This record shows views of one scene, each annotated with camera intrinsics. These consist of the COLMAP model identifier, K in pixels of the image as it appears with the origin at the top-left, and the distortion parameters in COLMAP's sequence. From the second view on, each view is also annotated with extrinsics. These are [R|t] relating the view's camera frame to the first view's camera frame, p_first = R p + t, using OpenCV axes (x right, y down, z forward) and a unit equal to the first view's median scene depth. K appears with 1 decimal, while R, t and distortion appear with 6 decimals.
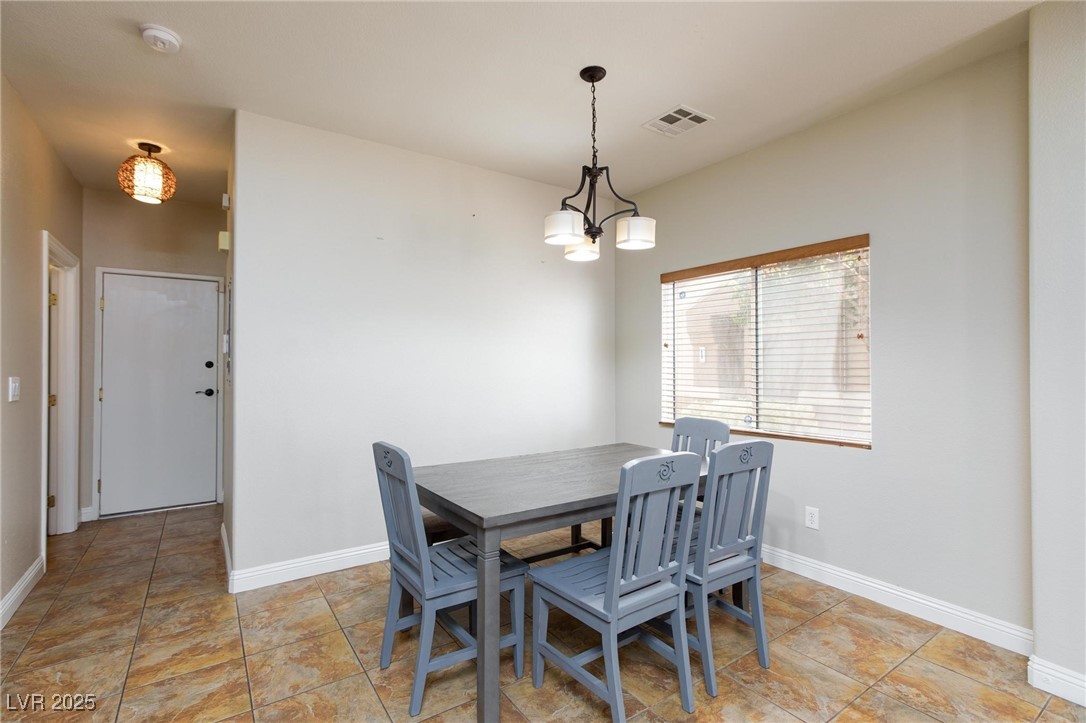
lens RADIAL K [[500.9, 0, 528.9], [0, 500.9, 356.7], [0, 0, 1]] dist [-0.013959, 0.000152]
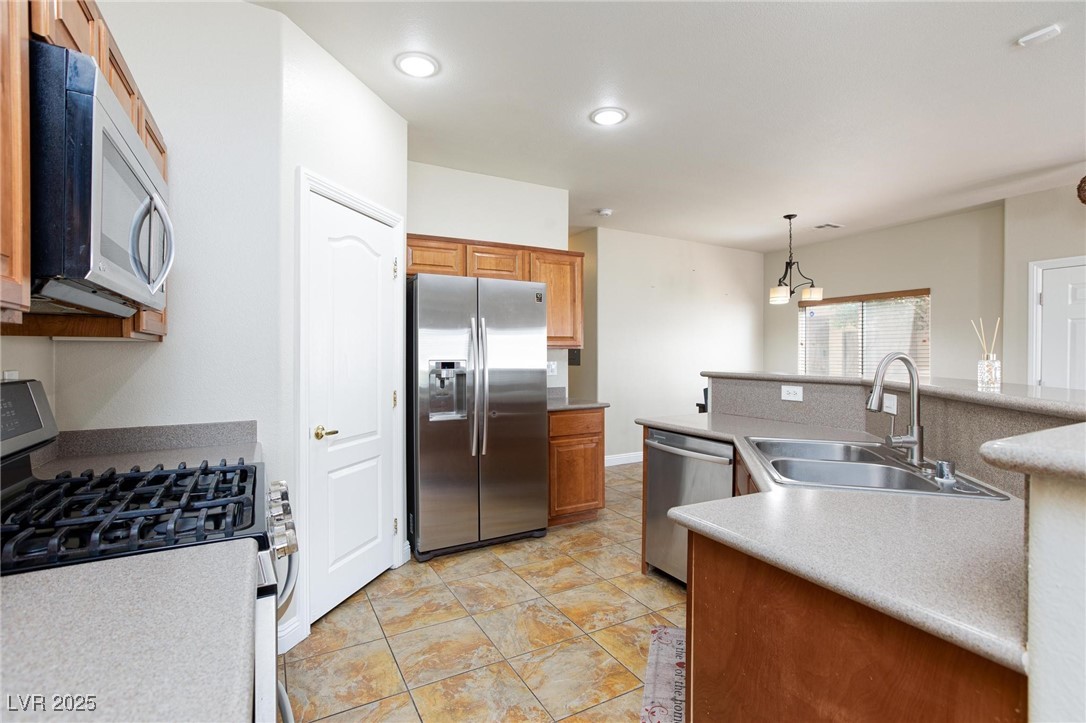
lens RADIAL K [[502.4, 0, 530.1], [0, 502.4, 362.4], [0, 0, 1]] dist [0.000324, 0.000104]
pose [[0.995738, 0.007874, -0.091888, -0.590566], [-0.005158, 0.999544, 0.029758, -0.008203], [0.092080, -0.029157, 0.995325, -0.949240]]
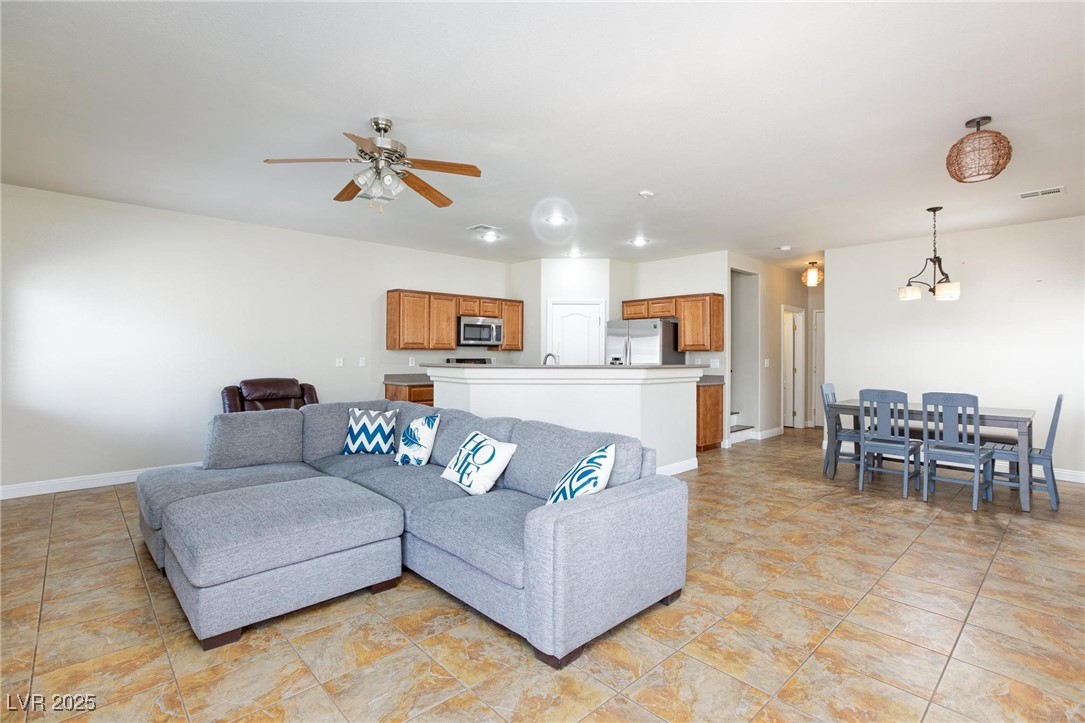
lens RADIAL K [[506.4, 0, 540.2], [0, 506.4, 356.5], [0, 0, 1]] dist [-0.000218, 0.000681]
pose [[0.165778, 0.006997, -0.986138, 1.438162], [0.006268, 0.999947, 0.008149, -0.005997], [0.986143, -0.007532, 0.165726, -0.700533]]
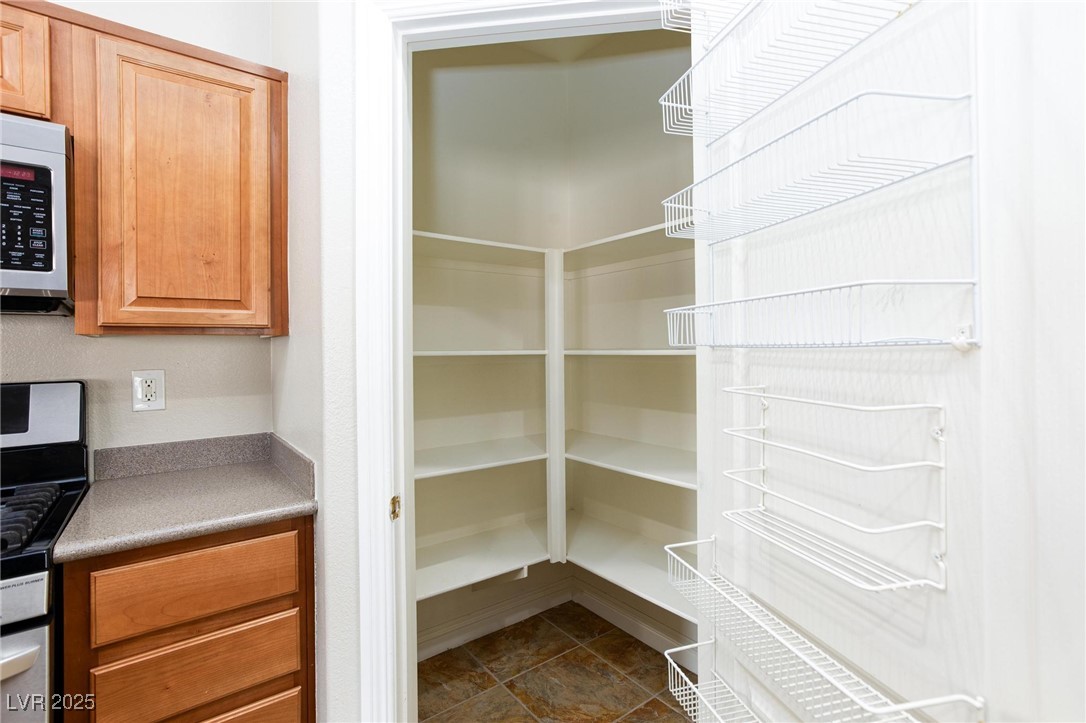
lens RADIAL K [[507.6, 0, 543.1], [0, 507.6, 342.3], [0, 0, 1]] dist [0.000766, 0.000727]
pose [[0.067804, -0.005563, -0.997683, -0.600123], [0.020395, 0.999783, -0.004189, 0.000697], [0.997490, -0.020064, 0.067903, -0.149127]]
